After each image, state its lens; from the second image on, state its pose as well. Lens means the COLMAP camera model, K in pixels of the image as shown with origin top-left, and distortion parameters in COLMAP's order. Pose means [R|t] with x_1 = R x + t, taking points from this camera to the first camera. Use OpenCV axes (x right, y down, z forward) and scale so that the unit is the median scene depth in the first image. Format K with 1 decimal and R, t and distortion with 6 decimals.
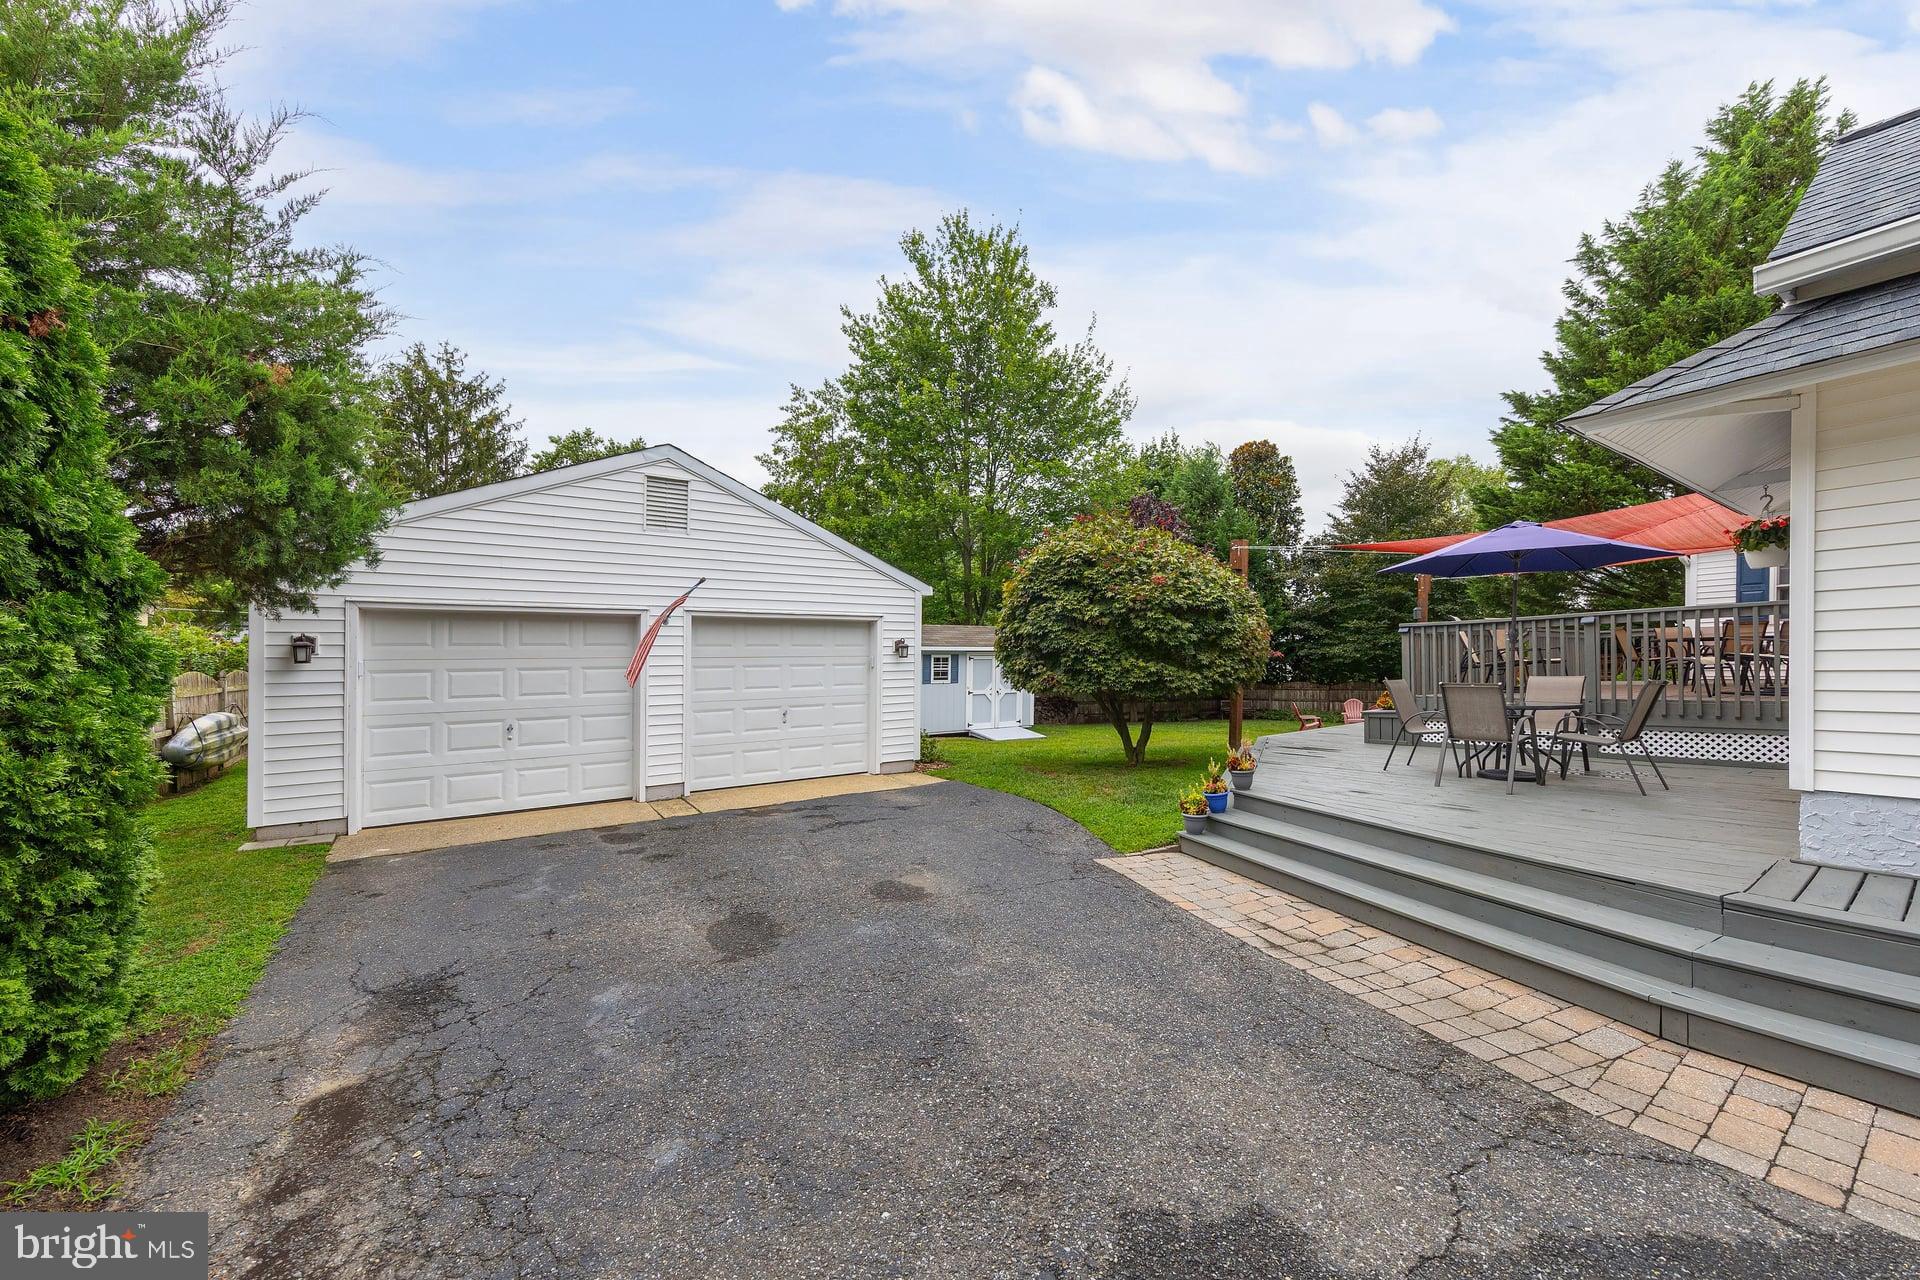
lens RADIAL K [[684.2, 0, 953.8], [0, 684.2, 695.7], [0, 0, 1]] dist [0.001371, -0.001207]
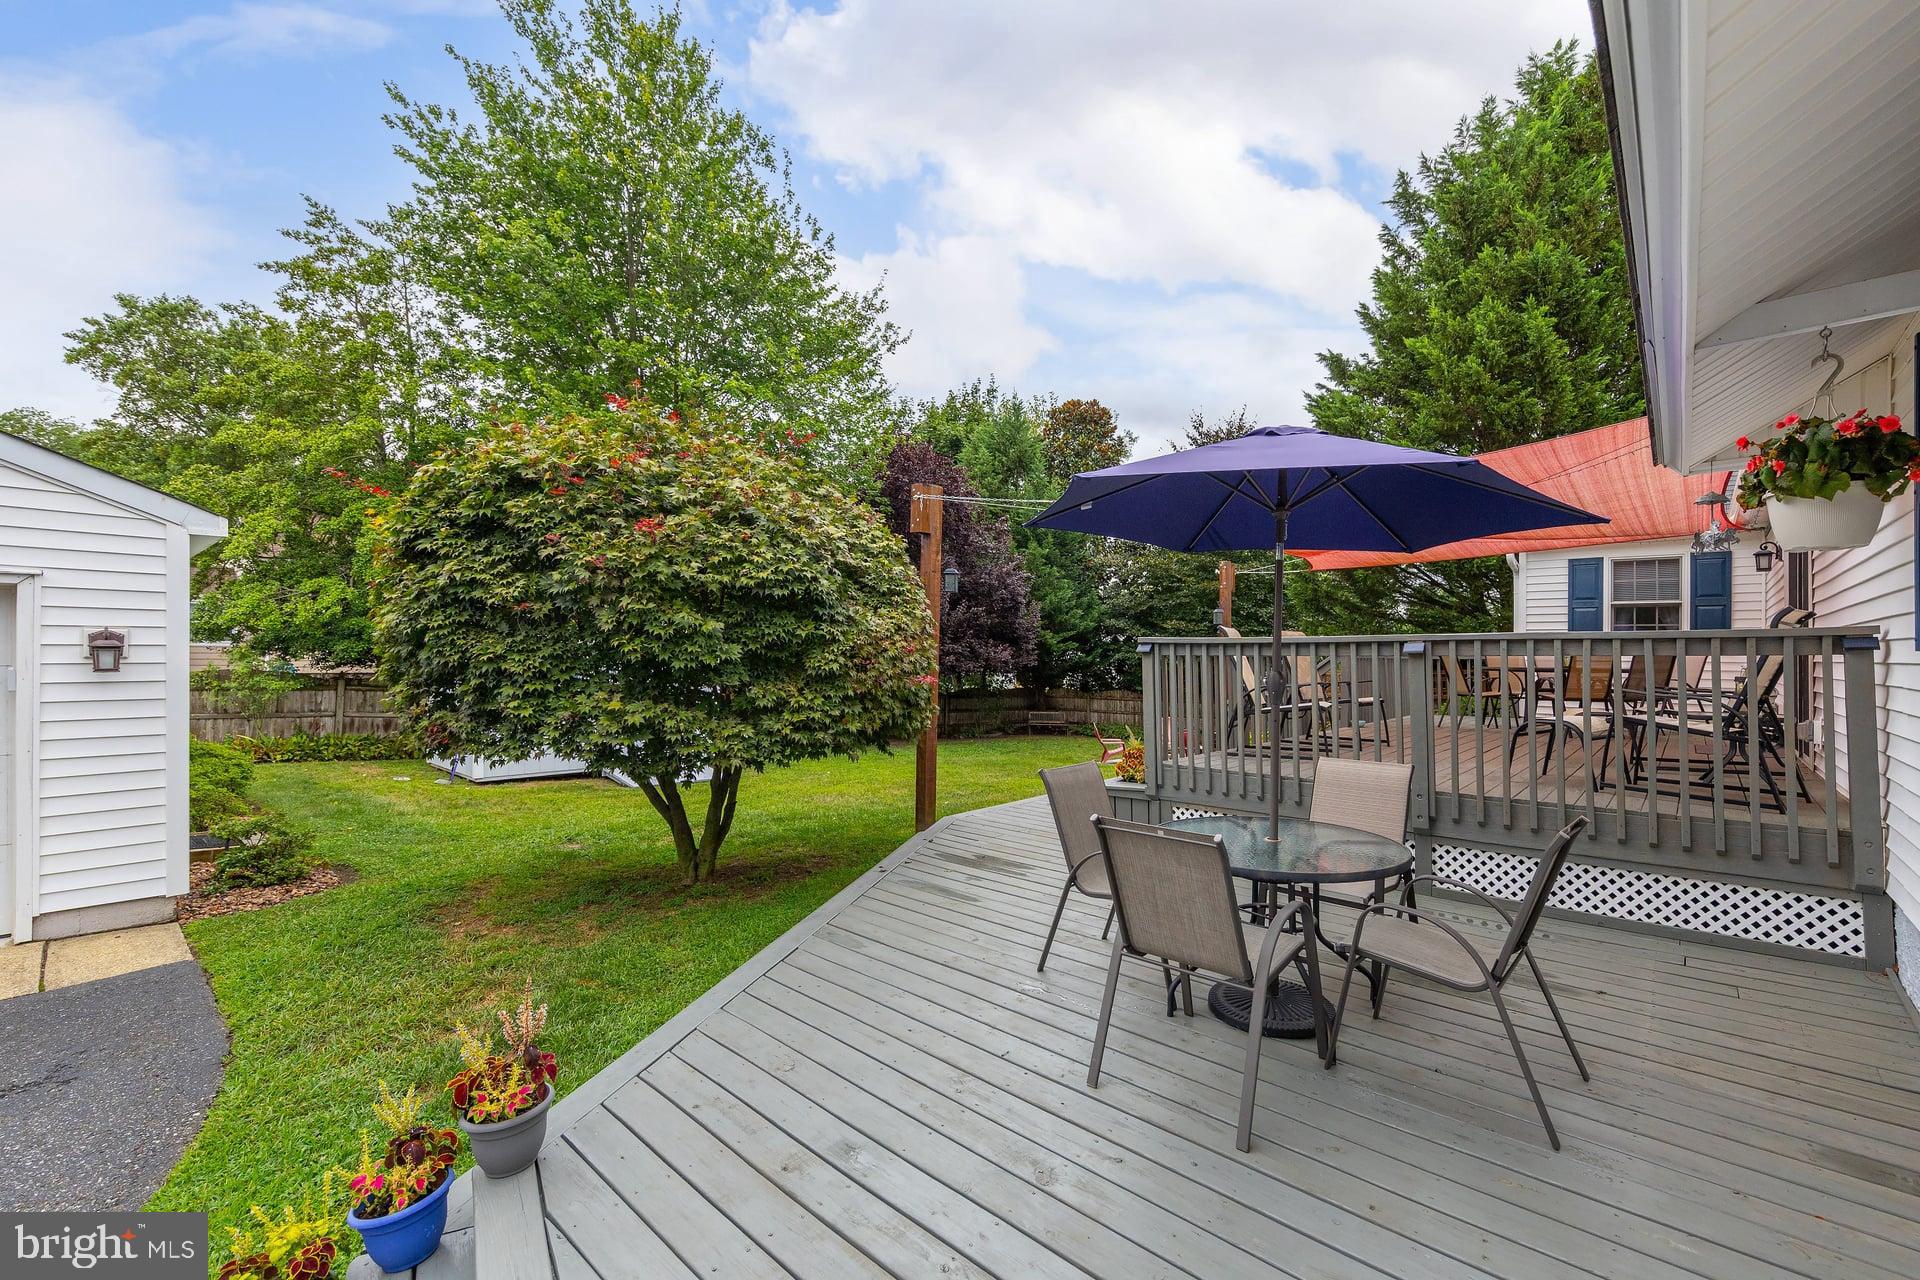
lens RADIAL K [[808.9, 0, 964.0], [0, 808.9, 651.5], [0, 0, 1]] dist [-0.002848, 0.000836]
pose [[0.969752, 0.031055, 0.242109, 0.197118], [-0.018899, 0.998449, -0.052368, -0.030956], [-0.243359, 0.046208, 0.968835, 0.215538]]
